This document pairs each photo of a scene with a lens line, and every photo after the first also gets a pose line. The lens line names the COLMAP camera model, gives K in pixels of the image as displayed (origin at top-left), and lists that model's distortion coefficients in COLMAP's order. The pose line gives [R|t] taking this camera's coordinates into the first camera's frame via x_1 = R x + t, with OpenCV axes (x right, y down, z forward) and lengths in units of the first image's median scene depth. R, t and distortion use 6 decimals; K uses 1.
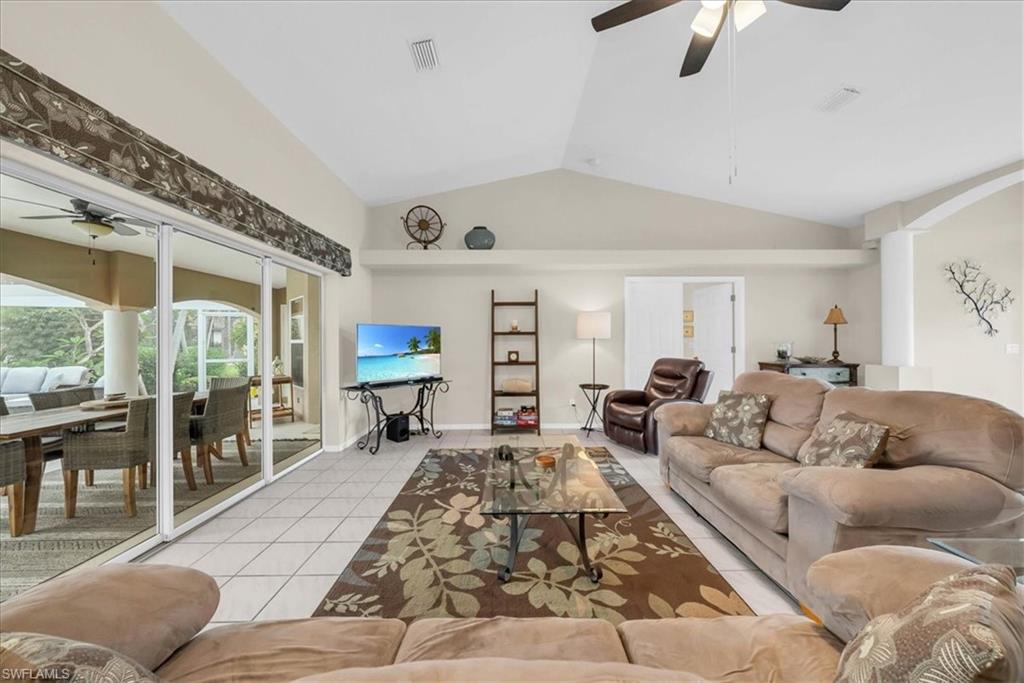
lens RADIAL K [[355.0, 0, 515.9], [0, 355.0, 340.9], [0, 0, 1]] dist [-0.000055, -0.000222]
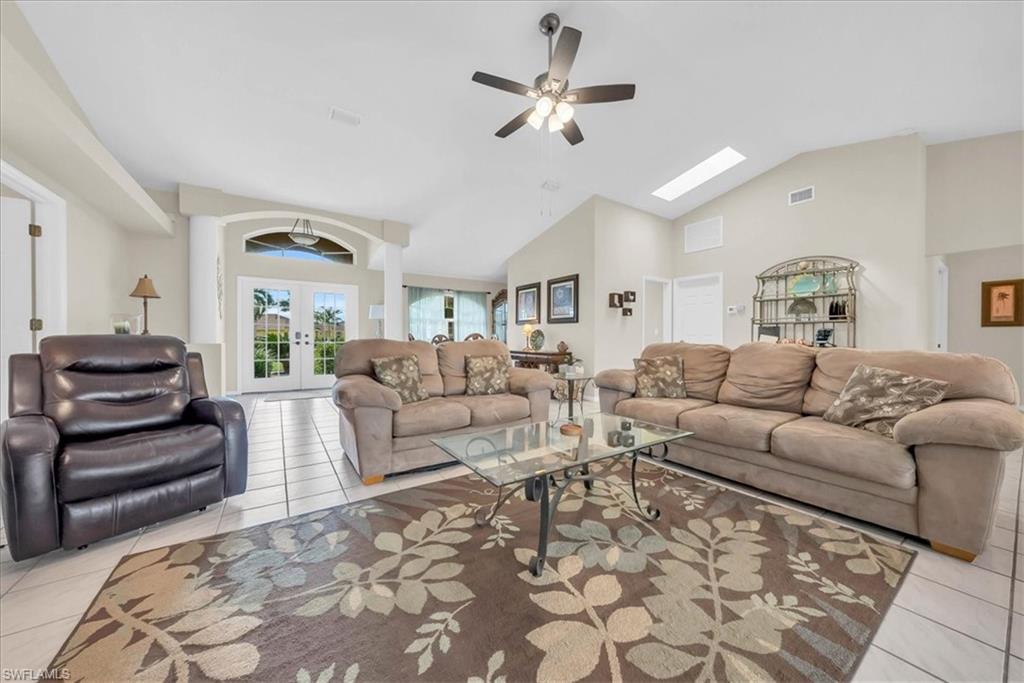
lens RADIAL K [[352.5, 0, 514.1], [0, 352.5, 339.4], [0, 0, 1]] dist [-0.000001, -0.000009]
pose [[-0.543989, 0.000350, 0.839092, -0.483790], [0.001009, 0.999999, 0.000237, 0.094793], [-0.839092, 0.000975, -0.543989, 1.339387]]
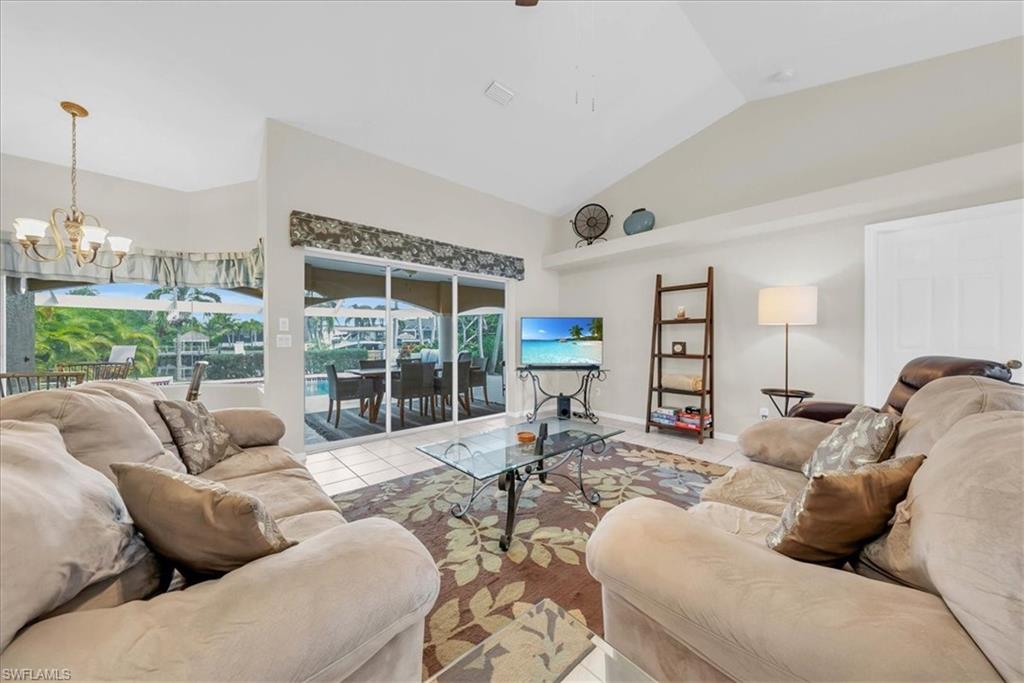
lens RADIAL K [[355.0, 0, 515.9], [0, 355.0, 340.9], [0, 0, 1]] dist [-0.000055, -0.000222]
pose [[0.659510, 0.008532, -0.751647, 0.717617], [-0.002643, 0.999956, 0.009031, 0.036208], [0.751691, -0.003970, 0.659503, 0.236060]]
